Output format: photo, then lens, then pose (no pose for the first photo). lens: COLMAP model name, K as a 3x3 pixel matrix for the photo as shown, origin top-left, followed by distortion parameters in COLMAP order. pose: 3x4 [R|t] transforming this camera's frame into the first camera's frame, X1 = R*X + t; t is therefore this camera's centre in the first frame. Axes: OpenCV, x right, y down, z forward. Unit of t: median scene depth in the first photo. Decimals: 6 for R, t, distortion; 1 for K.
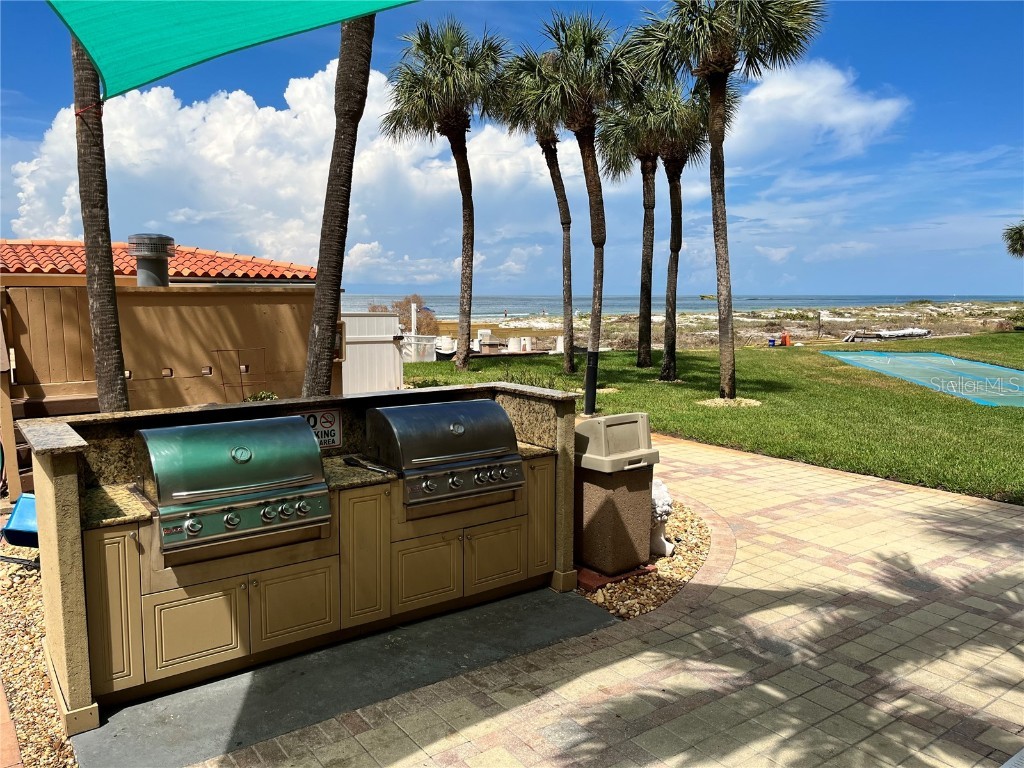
lens RADIAL K [[772.3, 0, 516.6], [0, 772.3, 388.8], [0, 0, 1]] dist [-0.016376, -0.016397]
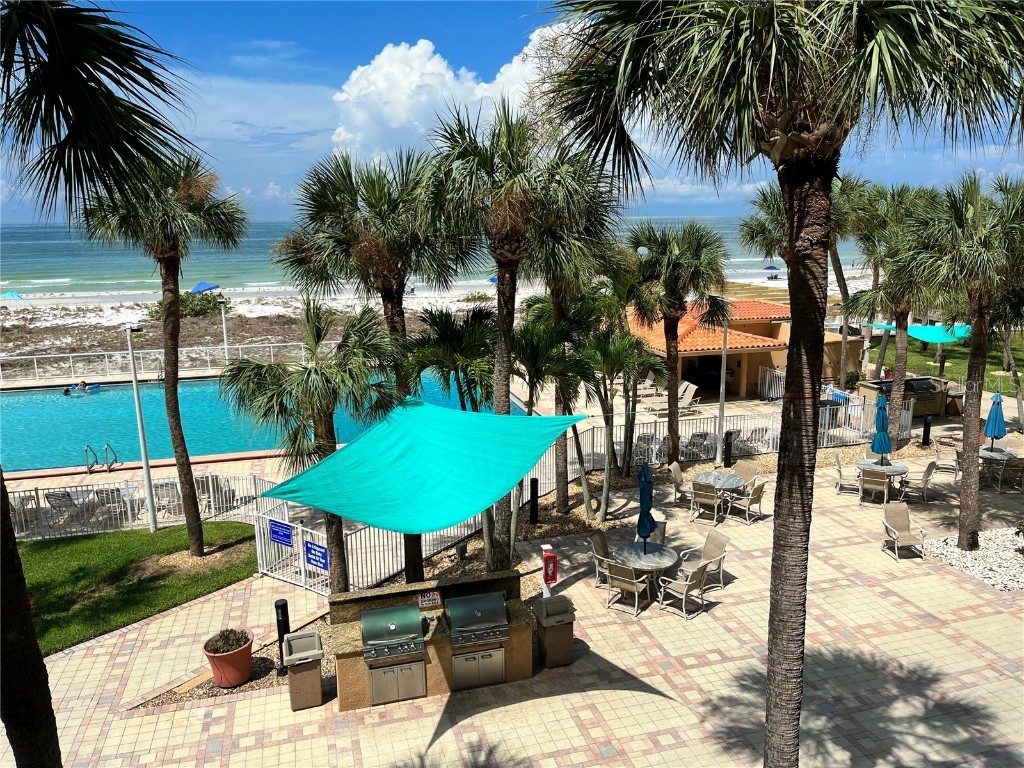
lens RADIAL K [[772.3, 0, 510.8], [0, 772.3, 385.7], [0, 0, 1]] dist [-0.016376, -0.016397]
pose [[0.932050, 0.056179, -0.357948, -0.253881], [-0.025304, 0.995587, 0.090364, -0.108249], [0.361445, -0.075167, 0.929359, -1.514993]]
